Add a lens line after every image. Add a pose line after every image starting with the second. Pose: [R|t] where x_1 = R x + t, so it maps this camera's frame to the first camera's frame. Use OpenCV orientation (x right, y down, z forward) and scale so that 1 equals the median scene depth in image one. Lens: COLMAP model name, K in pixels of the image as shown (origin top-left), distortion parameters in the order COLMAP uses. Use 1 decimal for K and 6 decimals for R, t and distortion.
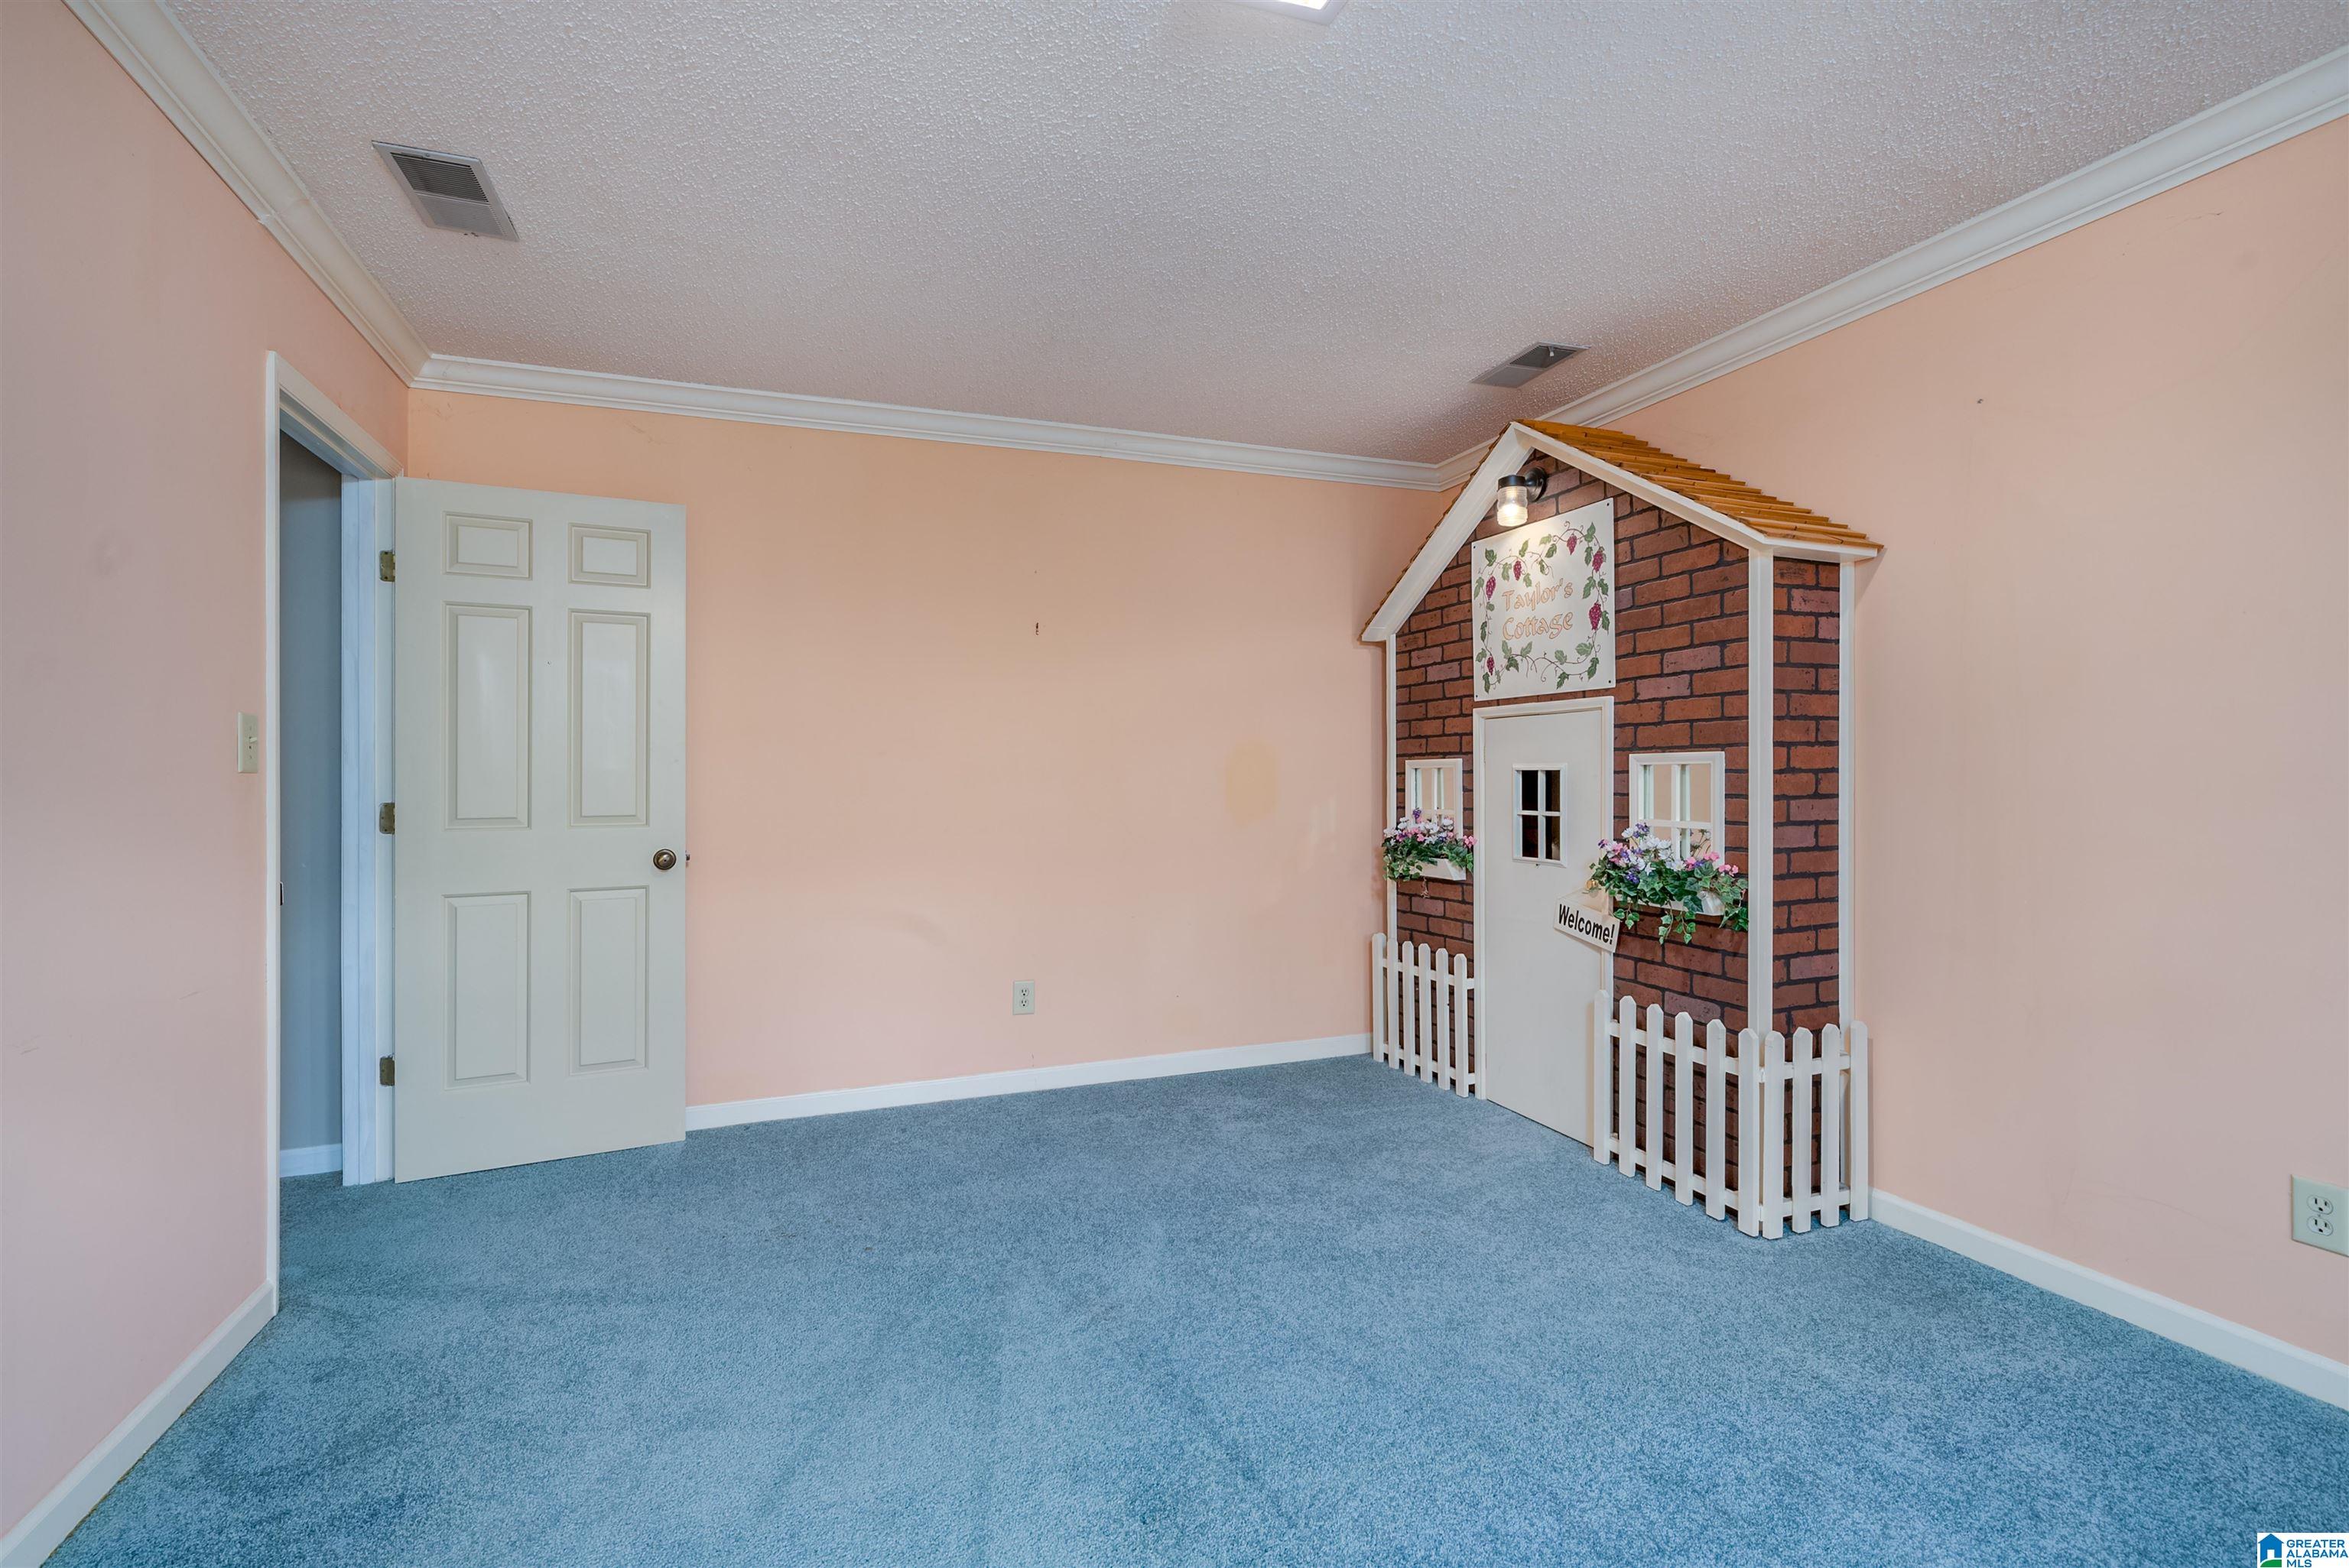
lens RADIAL K [[1031.5, 0, 1174.5], [0, 1031.5, 784.0], [0, 0, 1]] dist [0.000600, 0.000071]
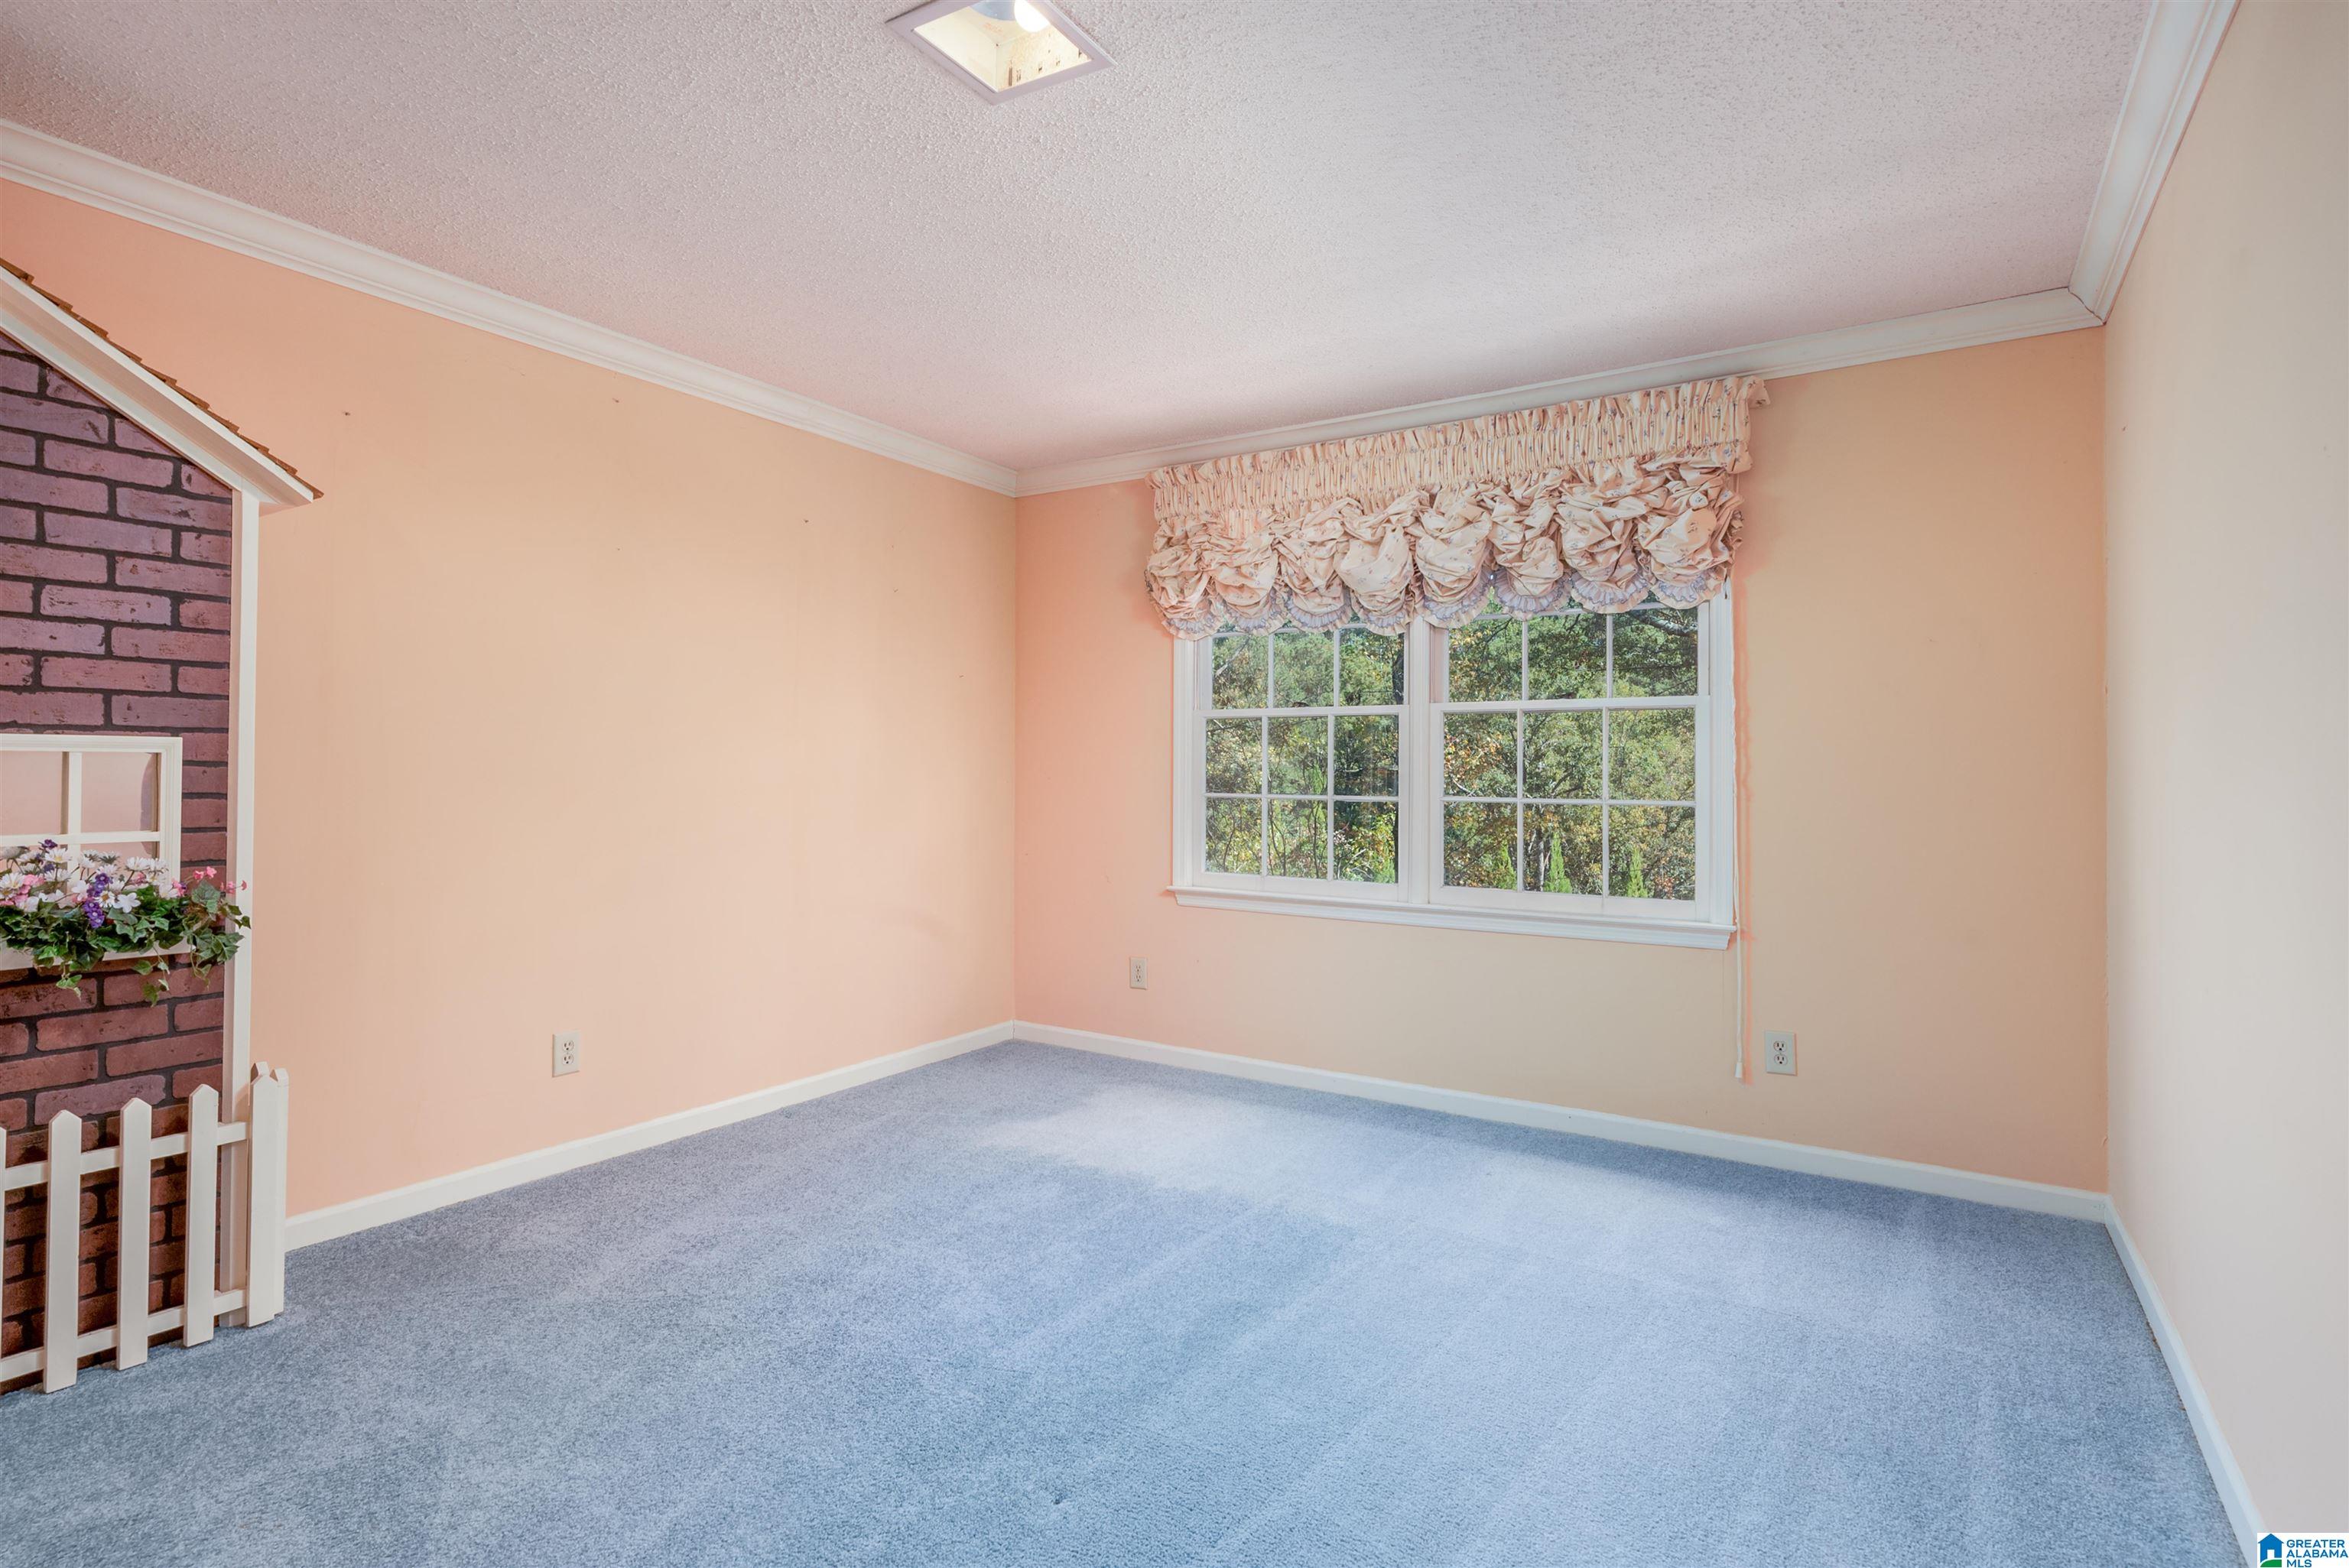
lens RADIAL K [[1131.6, 0, 1174.5], [0, 1131.6, 784.0], [0, 0, 1]] dist [0.001658, 0.000317]
pose [[-0.592794, -0.004286, 0.805343, -0.575043], [0.004289, 0.999955, 0.008479, -0.001039], [-0.805343, 0.008480, -0.592749, 0.895537]]
